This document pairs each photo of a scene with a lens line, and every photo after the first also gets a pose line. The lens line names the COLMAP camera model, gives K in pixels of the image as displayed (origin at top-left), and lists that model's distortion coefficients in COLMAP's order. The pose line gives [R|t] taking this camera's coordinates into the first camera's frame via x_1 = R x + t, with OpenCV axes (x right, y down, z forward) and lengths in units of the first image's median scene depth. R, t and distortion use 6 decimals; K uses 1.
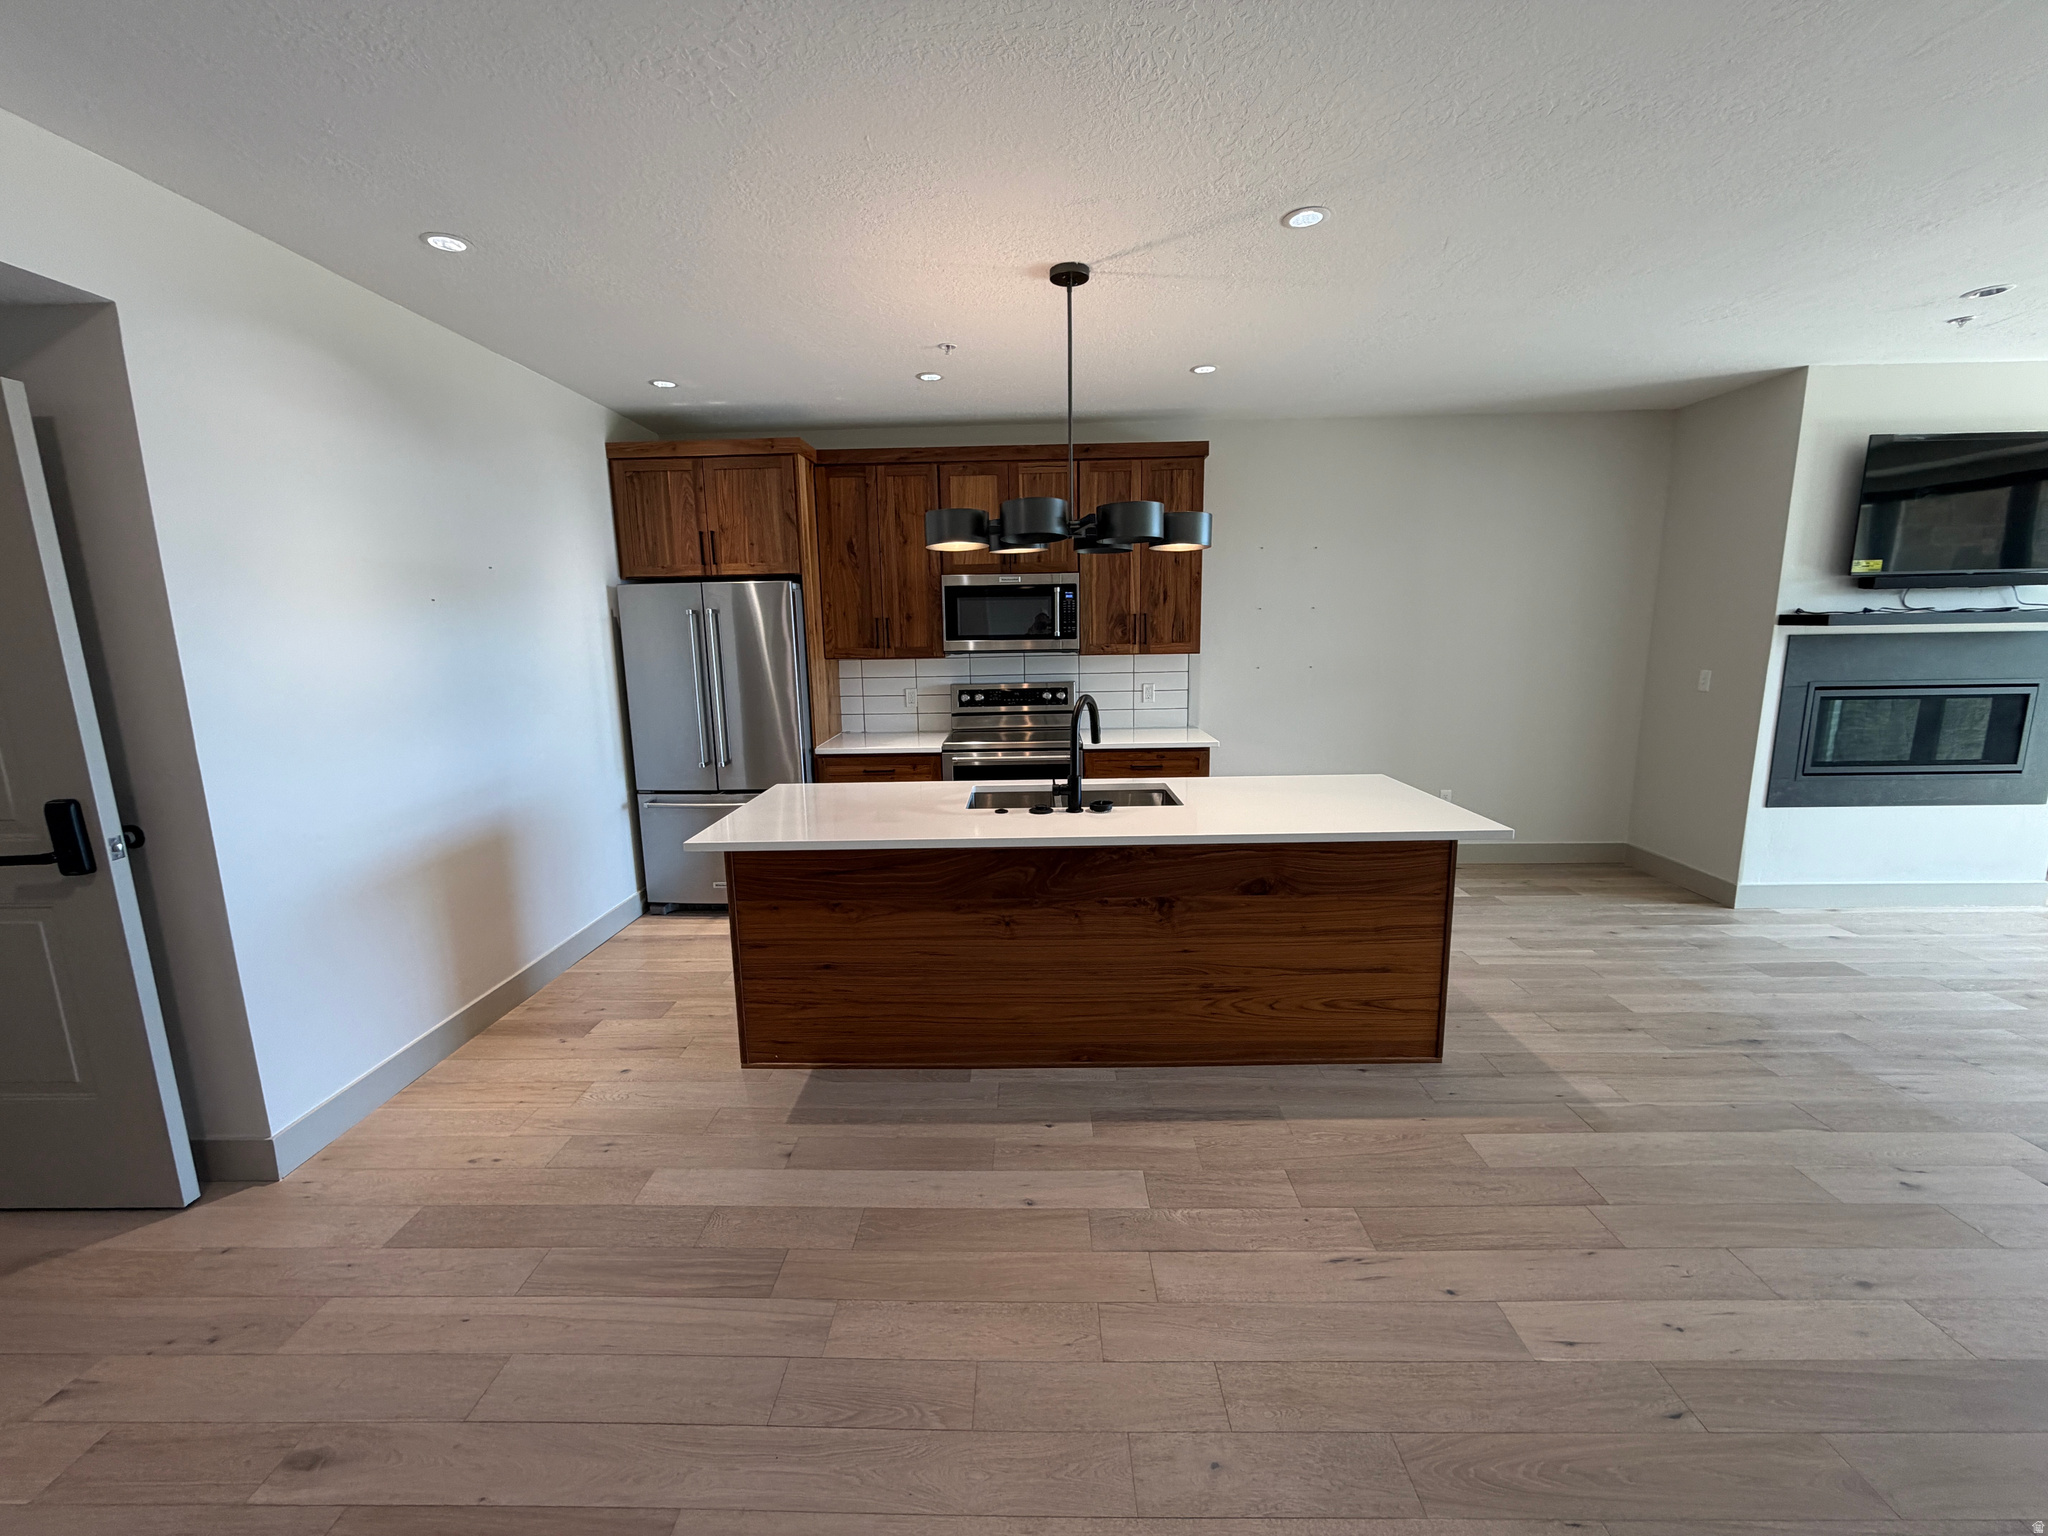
lens RADIAL K [[815.2, 0, 1012.5], [0, 815.2, 769.4], [0, 0, 1]] dist [0.001399, 0.000053]
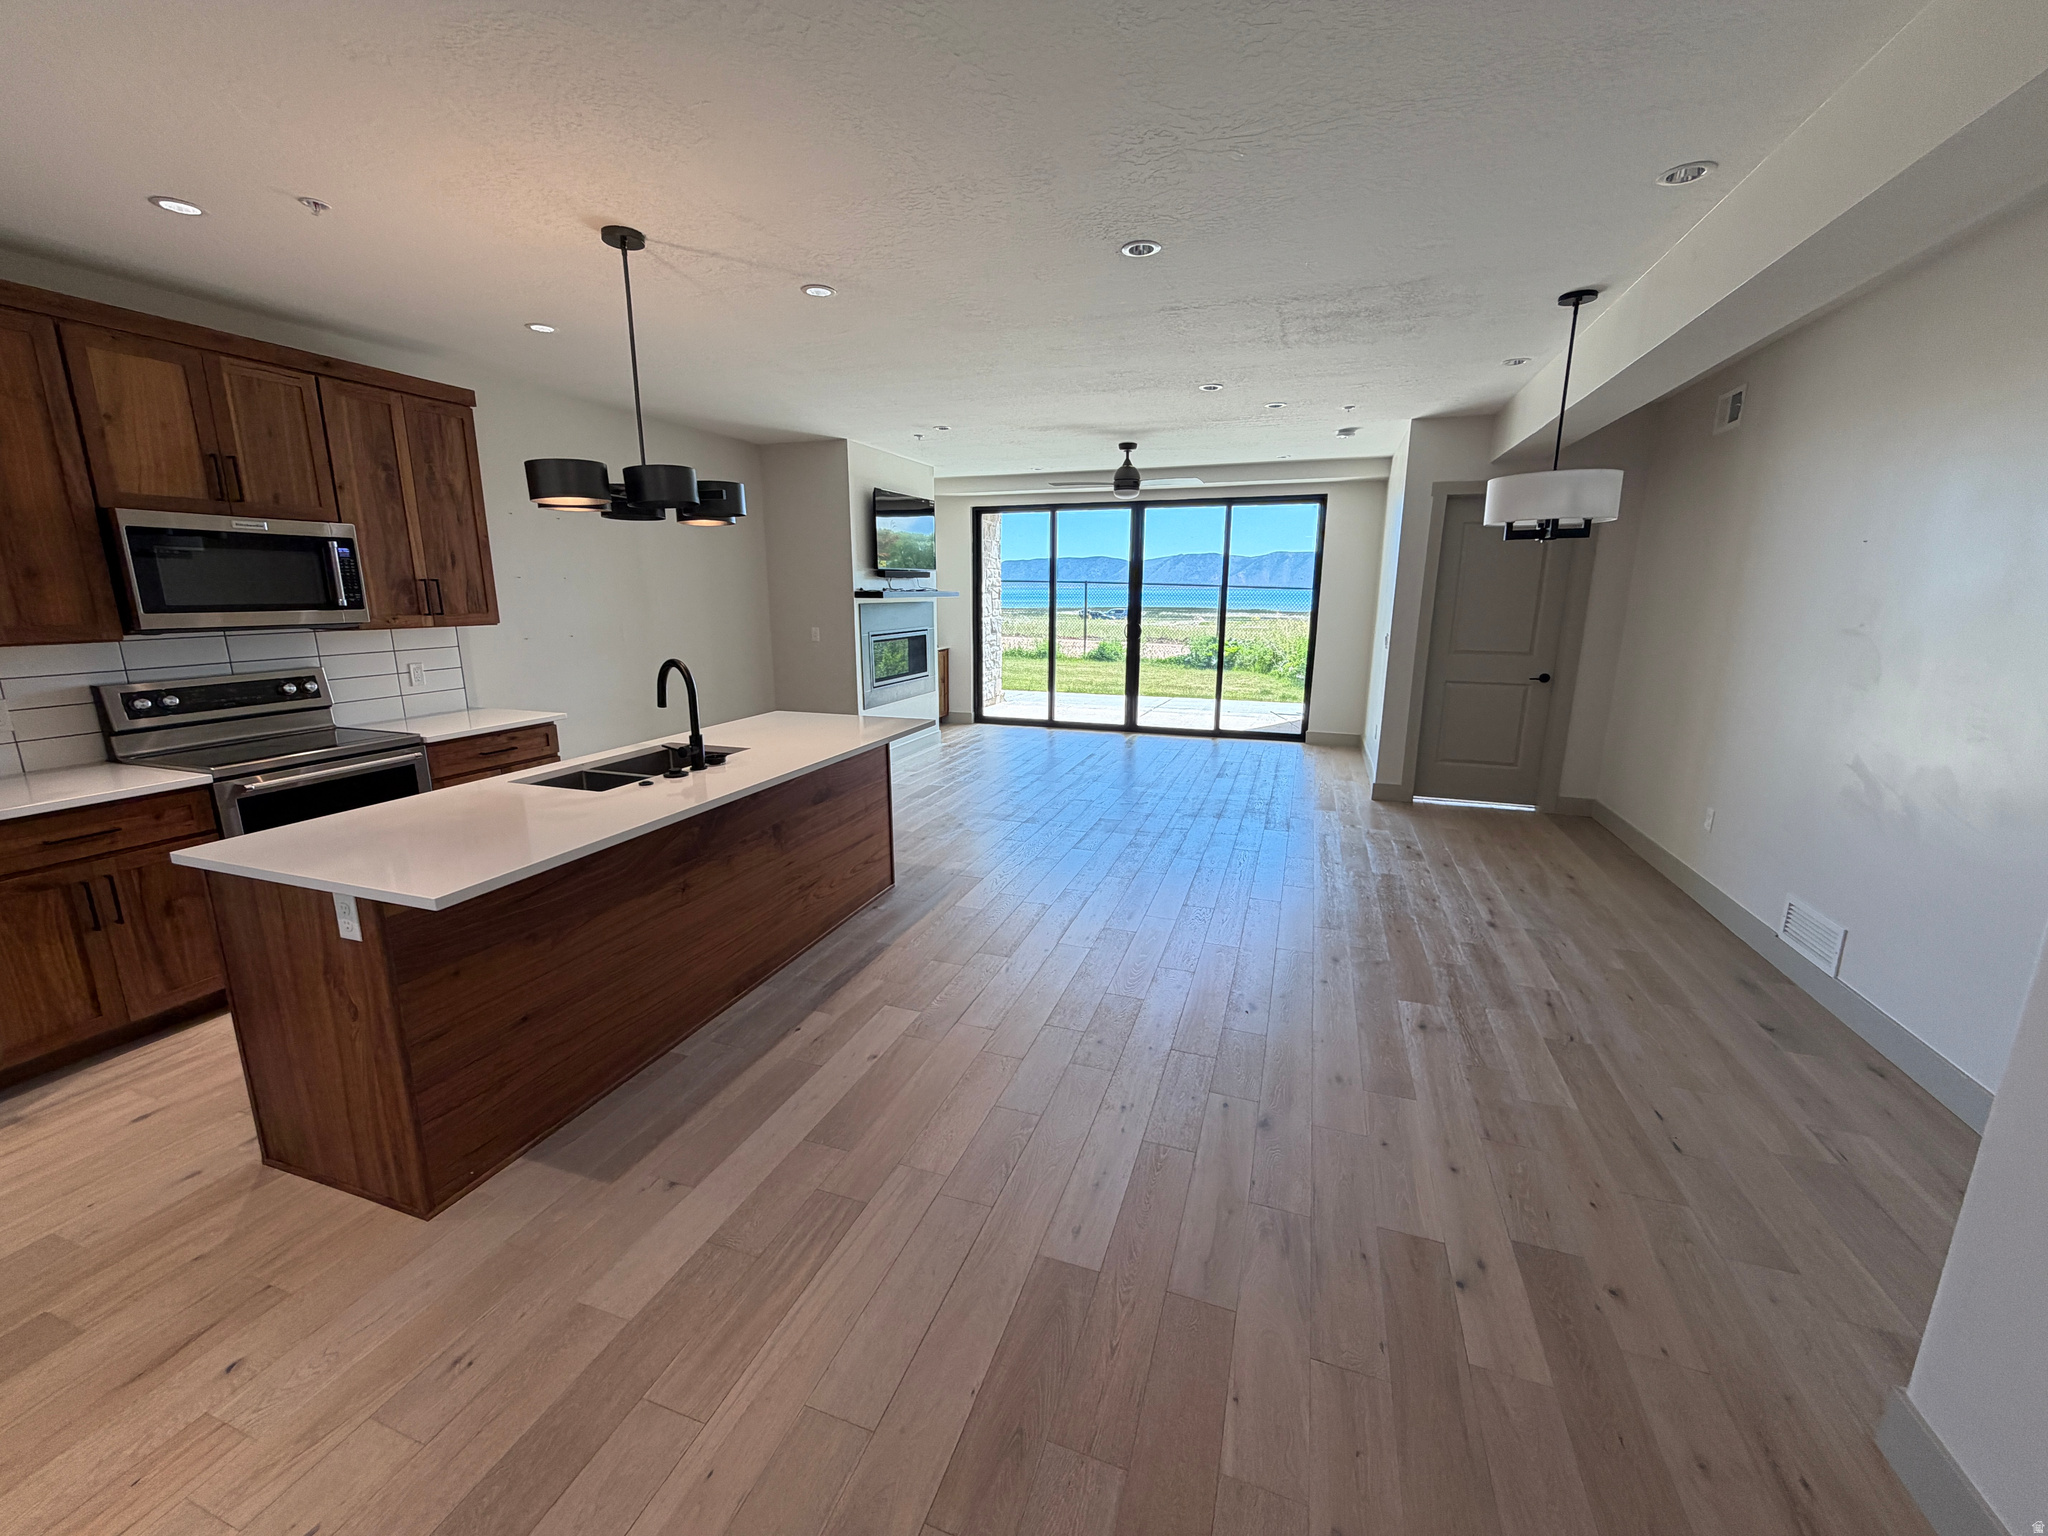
lens RADIAL K [[815.2, 0, 1015.7], [0, 815.2, 768.2], [0, 0, 1]] dist [0.001399, 0.000053]
pose [[0.319209, -0.187827, 0.928885, -0.603981], [0.160965, 0.976666, 0.142174, -0.026392], [-0.933914, 0.104135, 0.341994, 0.198542]]
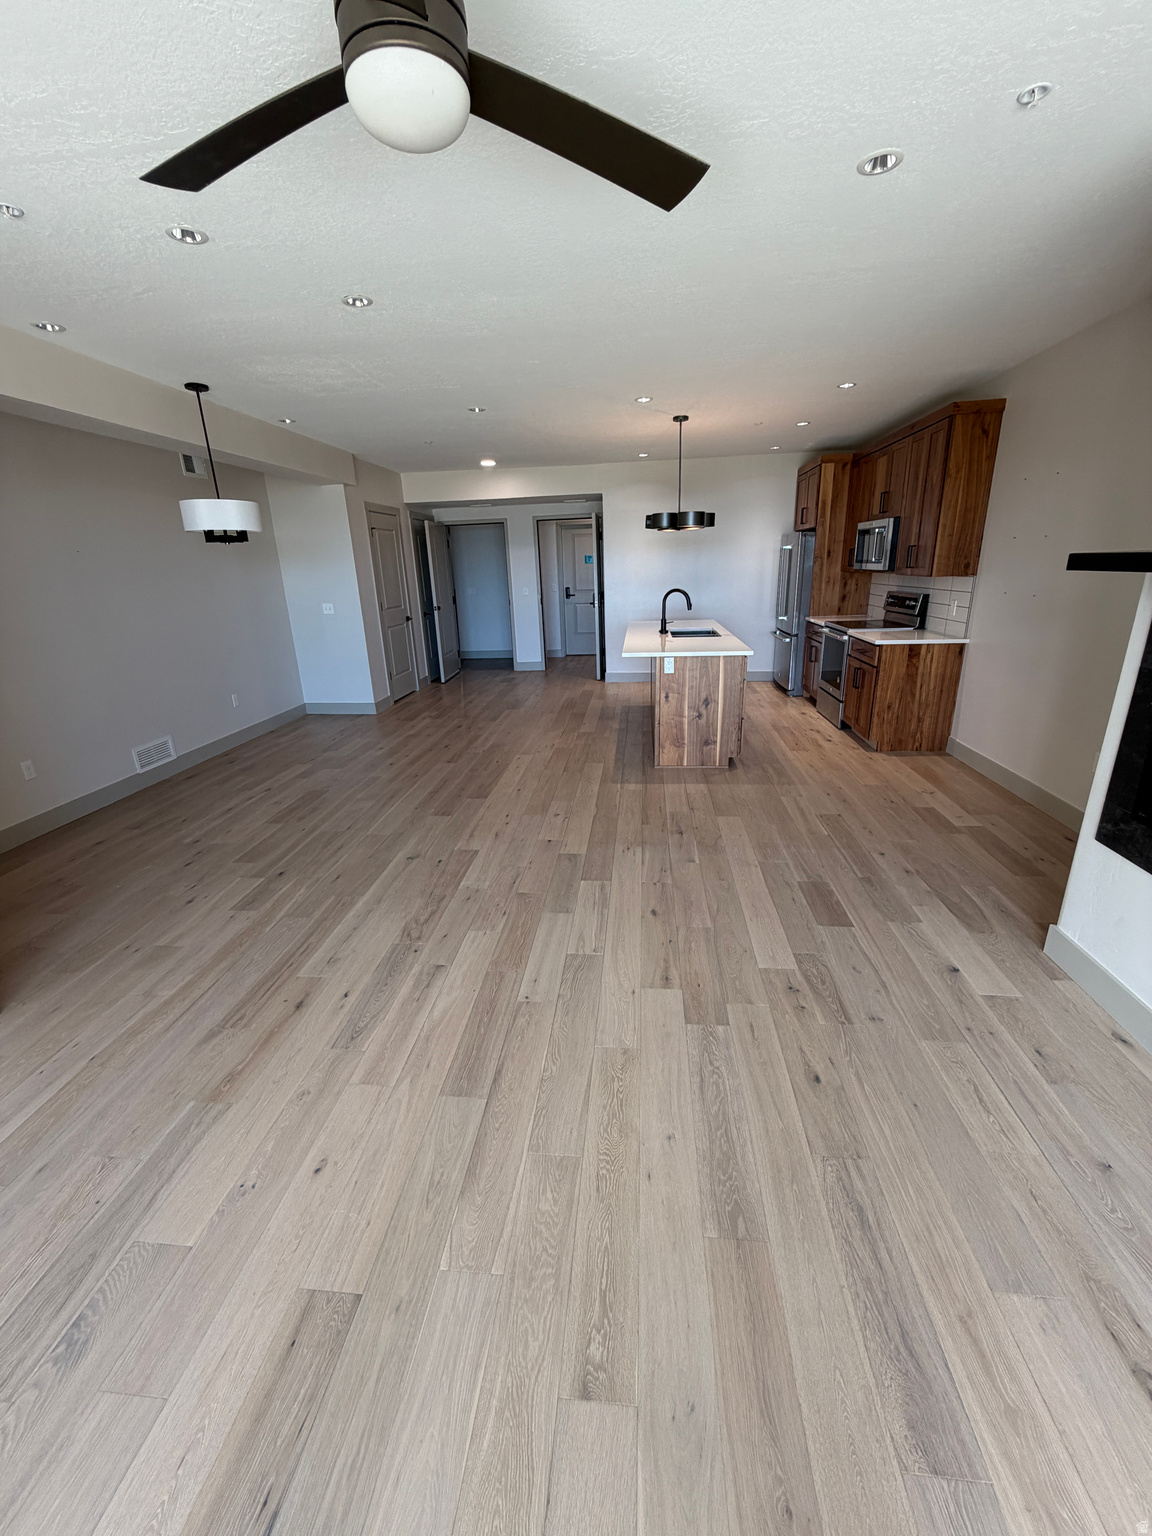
lens RADIAL K [[611.4, 0, 578.3], [0, 611.4, 763.5], [0, 0, 1]] dist [0.001399, 0.000053]
pose [[-0.081278, 0.330264, -0.940383, 1.662615], [-0.142246, 0.930002, 0.338913, -0.148398], [0.986489, 0.161312, -0.028610, 0.664603]]
